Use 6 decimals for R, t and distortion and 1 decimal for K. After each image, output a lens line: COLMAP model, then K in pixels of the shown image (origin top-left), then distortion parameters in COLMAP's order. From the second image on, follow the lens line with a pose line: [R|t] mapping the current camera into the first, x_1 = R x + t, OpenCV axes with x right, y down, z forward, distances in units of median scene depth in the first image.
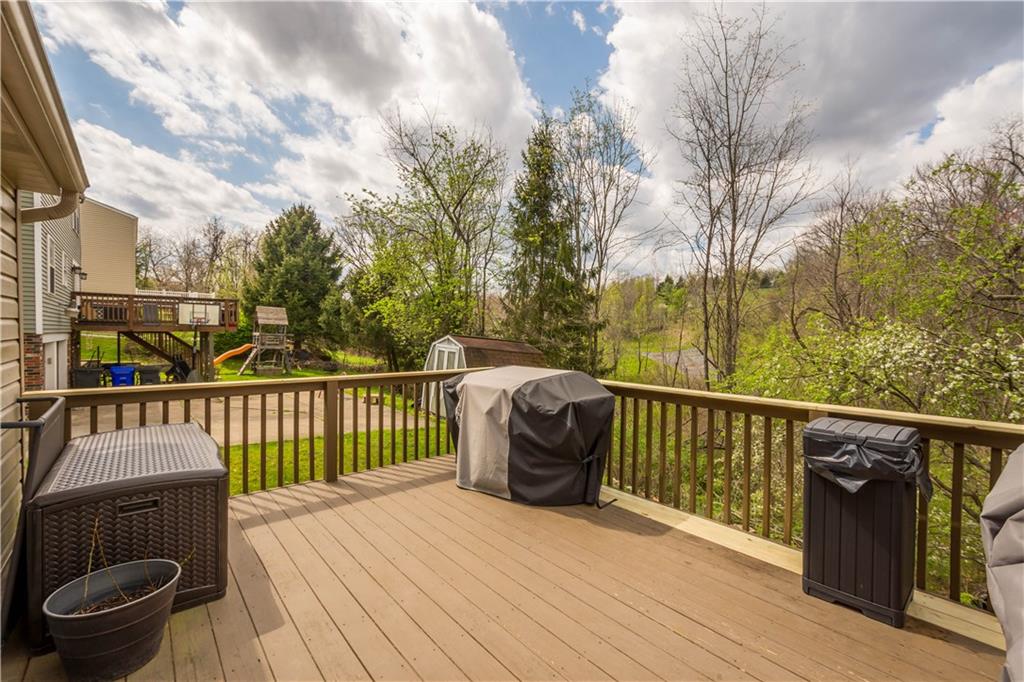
lens RADIAL K [[452.0, 0, 511.4], [0, 452.0, 338.4], [0, 0, 1]] dist [0.000907, 0.000481]
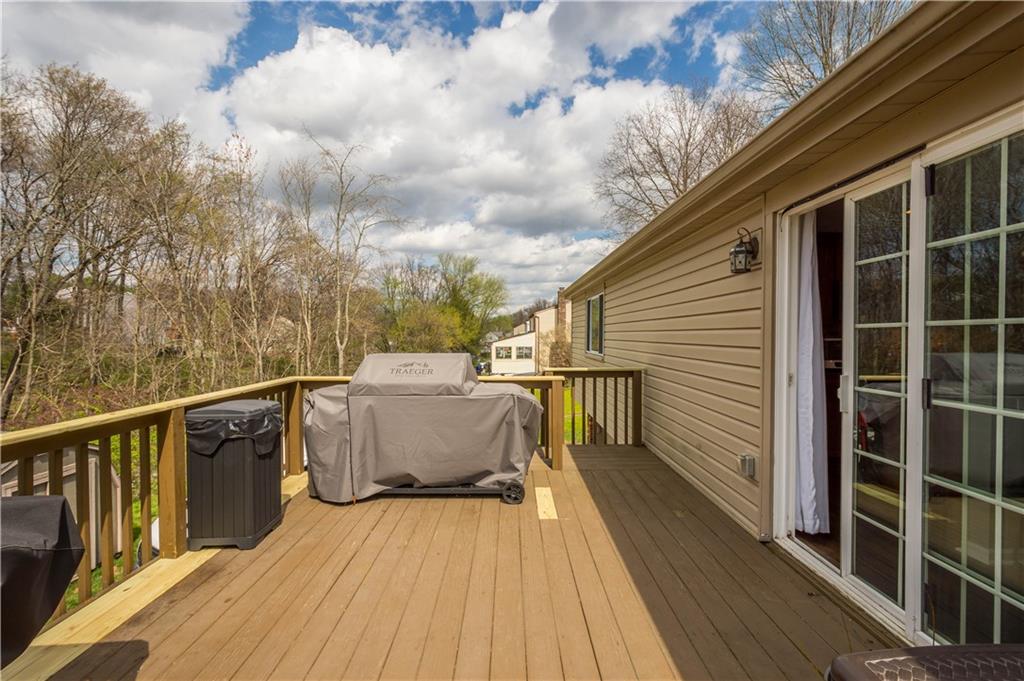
lens RADIAL K [[452.0, 0, 512.4], [0, 452.0, 340.2], [0, 0, 1]] dist [0.000907, 0.000481]
pose [[-0.775651, -0.013099, 0.631026, -0.464937], [0.005424, 0.999609, 0.027418, 0.003131], [-0.631139, 0.024689, -0.775277, 1.160035]]
